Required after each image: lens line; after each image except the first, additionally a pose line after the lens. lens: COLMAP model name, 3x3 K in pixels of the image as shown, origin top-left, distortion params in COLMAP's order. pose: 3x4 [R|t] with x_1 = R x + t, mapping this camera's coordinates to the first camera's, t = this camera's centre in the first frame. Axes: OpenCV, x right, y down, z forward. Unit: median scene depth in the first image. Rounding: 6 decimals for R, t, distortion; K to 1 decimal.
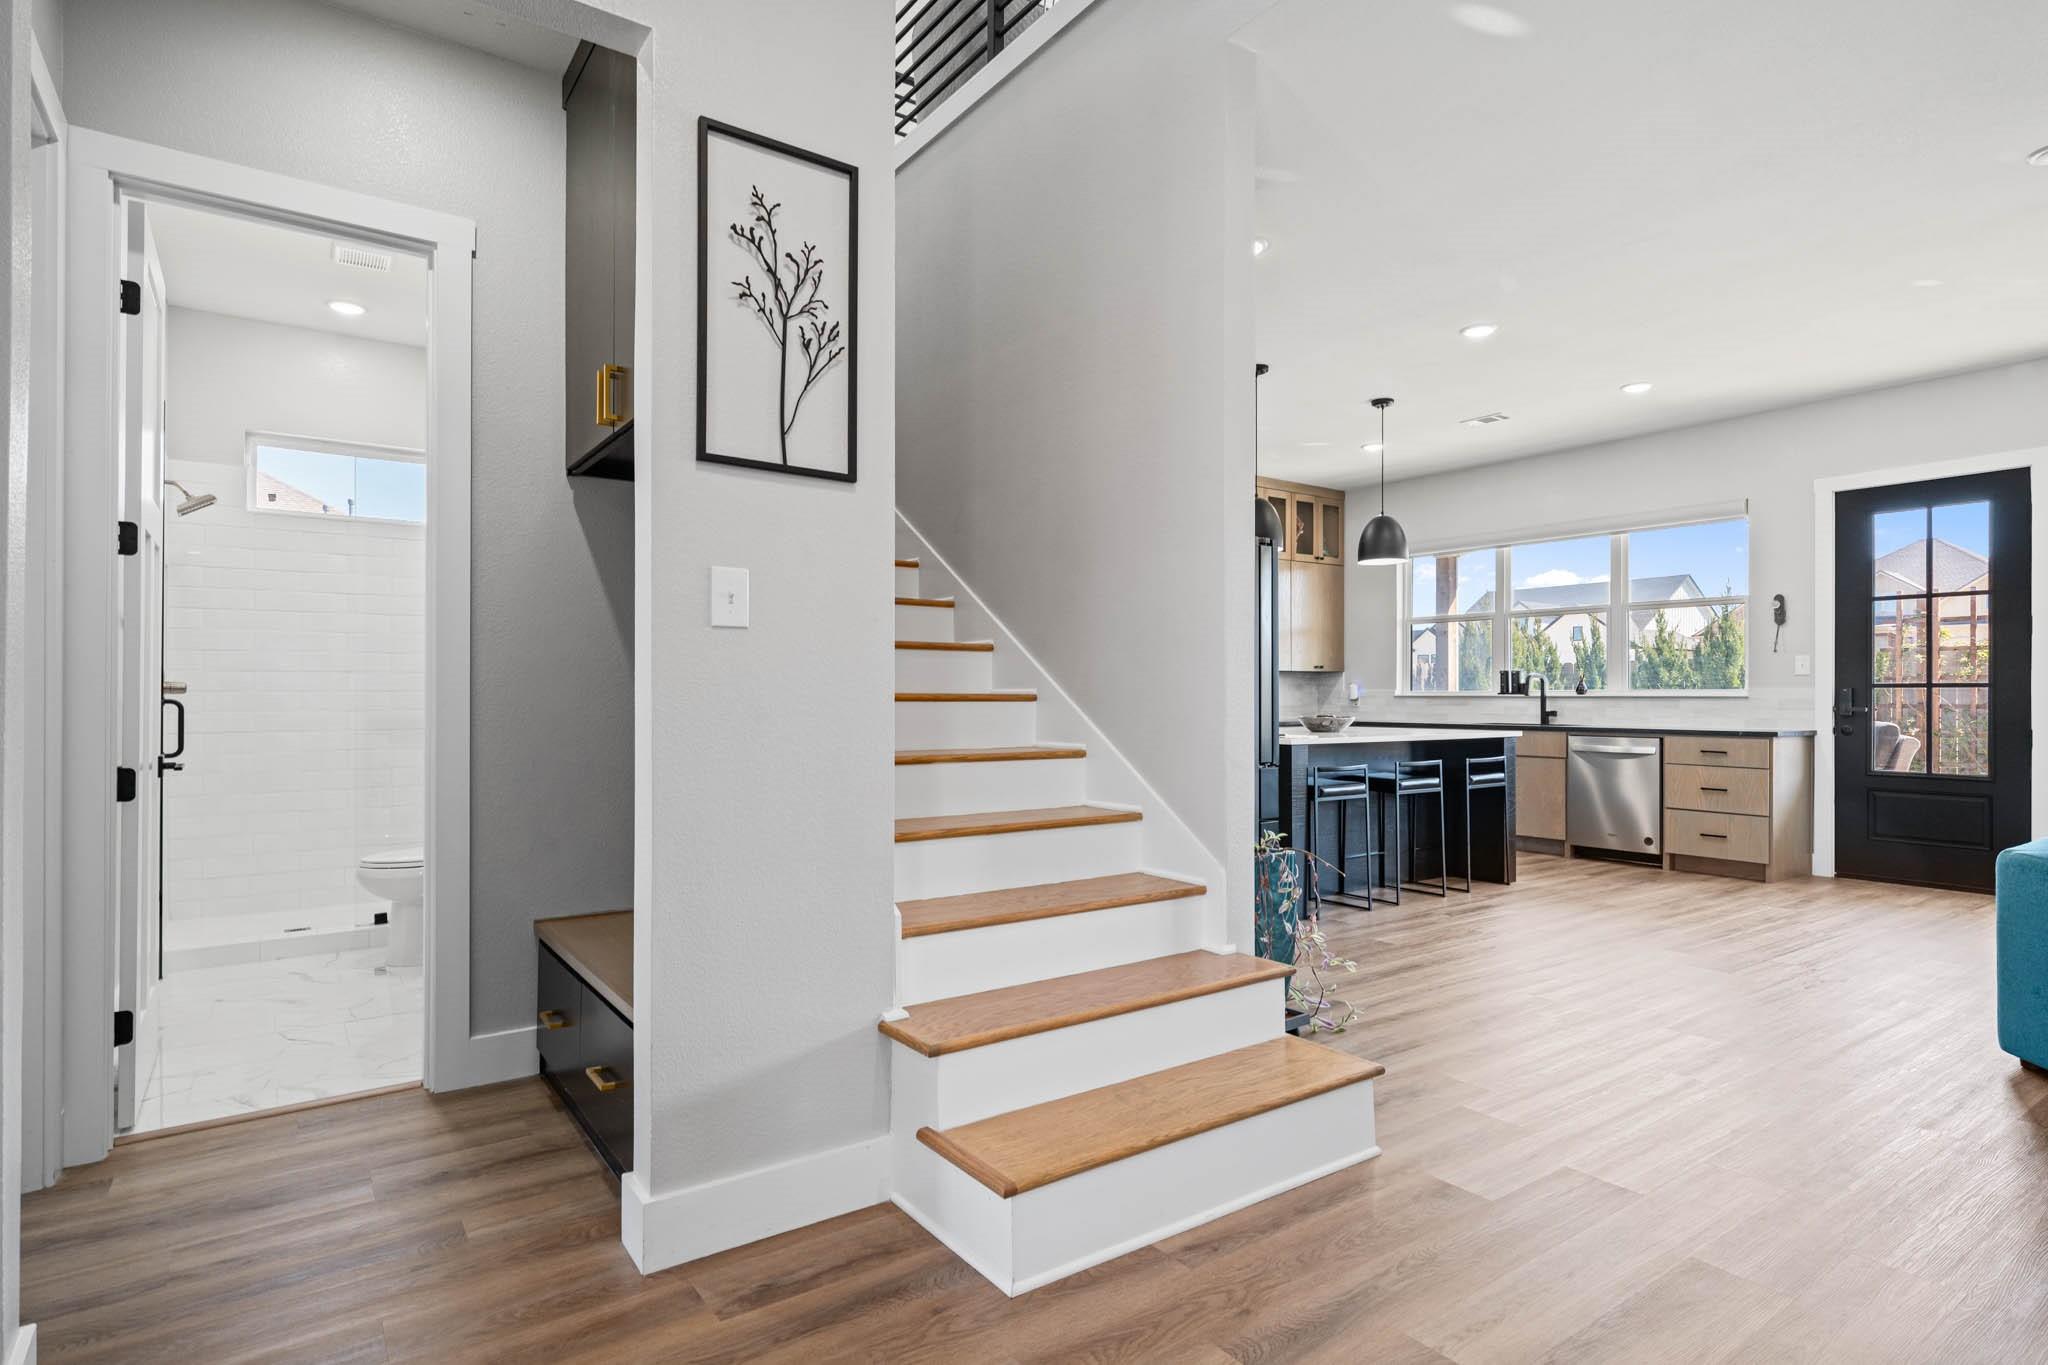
lens RADIAL K [[1015.3, 0, 1017.8], [0, 1015.3, 690.7], [0, 0, 1]] dist [-0.000860, -0.000123]
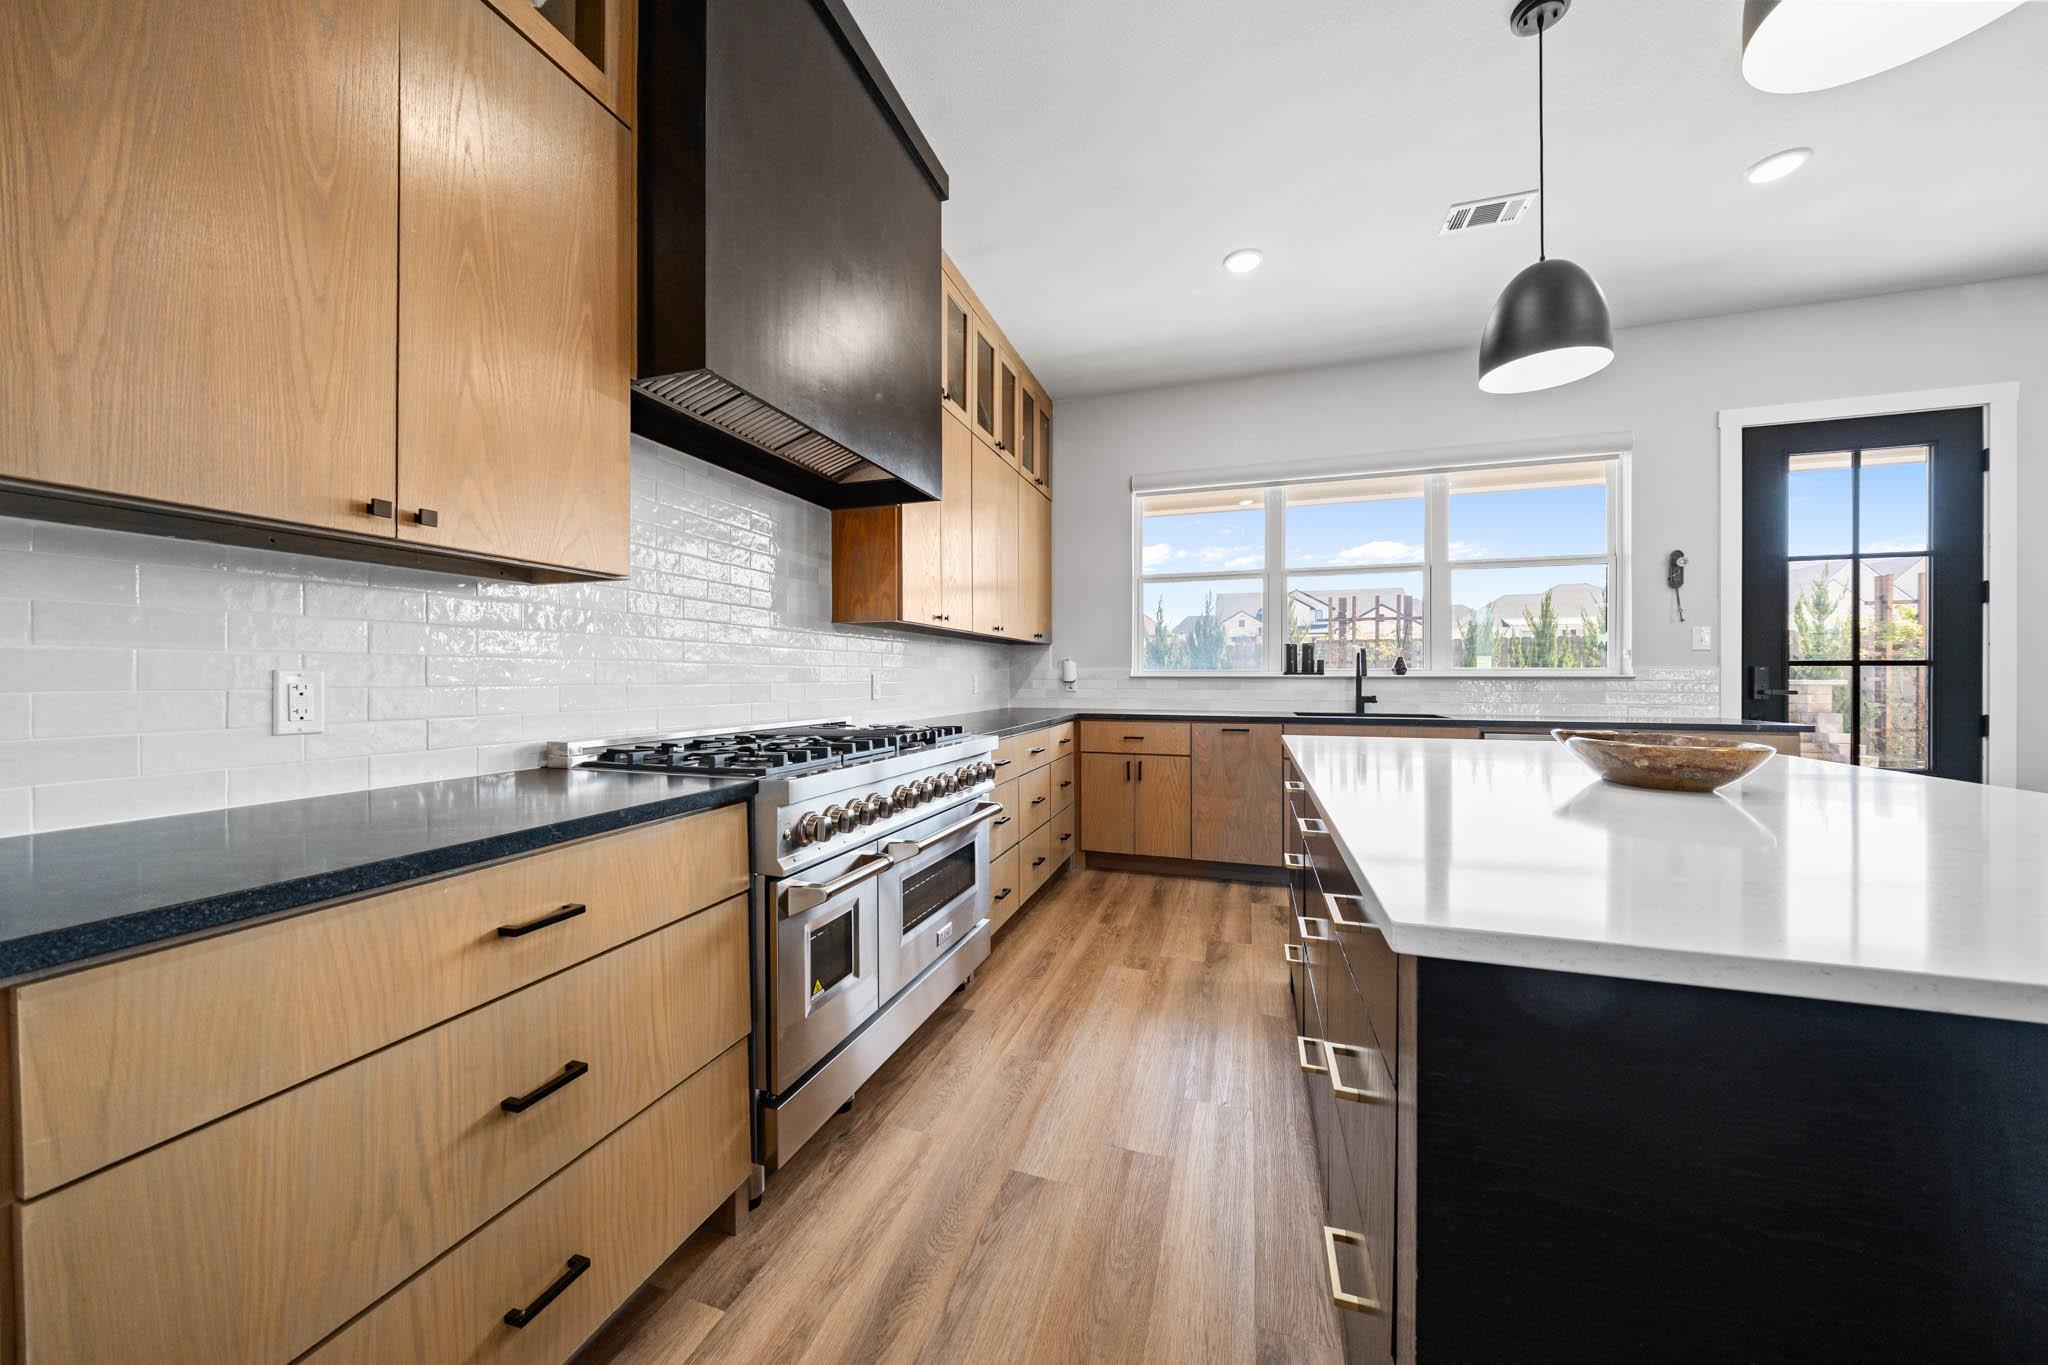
lens RADIAL K [[698.6, 0, 1017.6], [0, 698.6, 682.9], [0, 0, 1]] dist [-0.002006, -0.002436]
pose [[0.821181, -0.009855, 0.570583, 0.000310], [0.000186, 0.999855, 0.017003, 0.001149], [-0.570668, -0.013857, 0.821064, 0.864938]]
